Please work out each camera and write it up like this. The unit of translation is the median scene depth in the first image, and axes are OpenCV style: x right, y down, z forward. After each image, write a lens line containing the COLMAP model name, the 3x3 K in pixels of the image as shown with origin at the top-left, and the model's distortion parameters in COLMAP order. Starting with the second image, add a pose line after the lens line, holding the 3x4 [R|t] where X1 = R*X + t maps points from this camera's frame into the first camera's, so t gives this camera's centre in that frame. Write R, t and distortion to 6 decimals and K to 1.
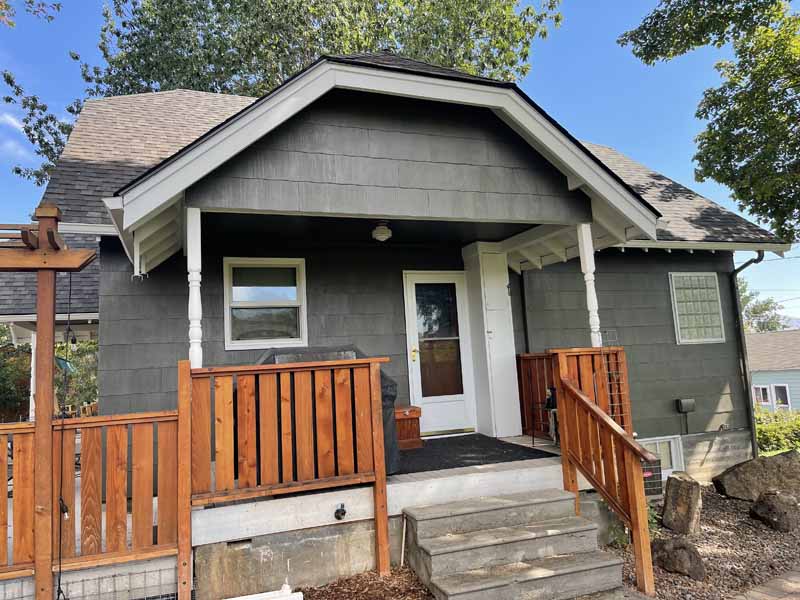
lens RADIAL K [[606.3, 0, 400.0], [0, 606.3, 300.0], [0, 0, 1]] dist [0.076258, -0.097720]
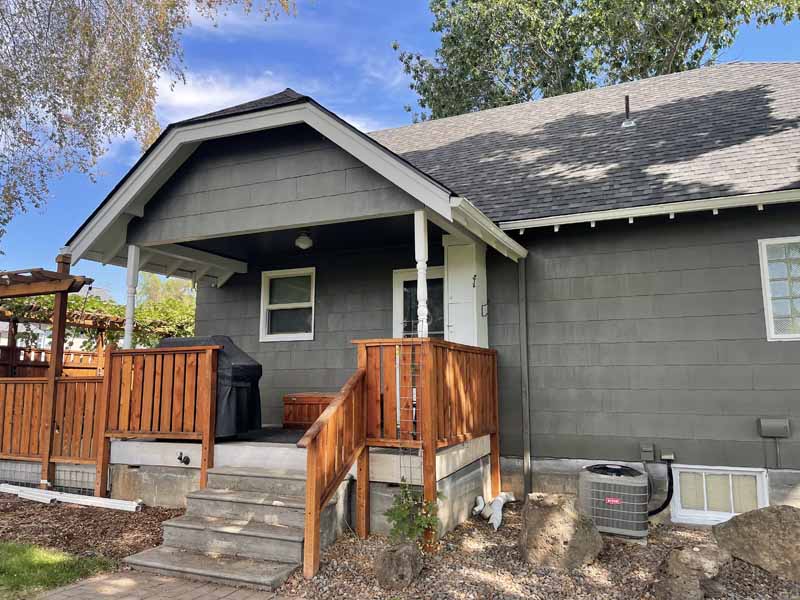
lens RADIAL K [[600.4, 0, 401.6], [0, 600.4, 307.1], [0, 0, 1]] dist [0.079098, -0.094191]
pose [[0.714449, -0.035328, -0.698795, 1.166278], [0.039712, 0.999162, -0.009912, 0.043651], [0.698559, -0.020669, 0.715253, 0.374402]]
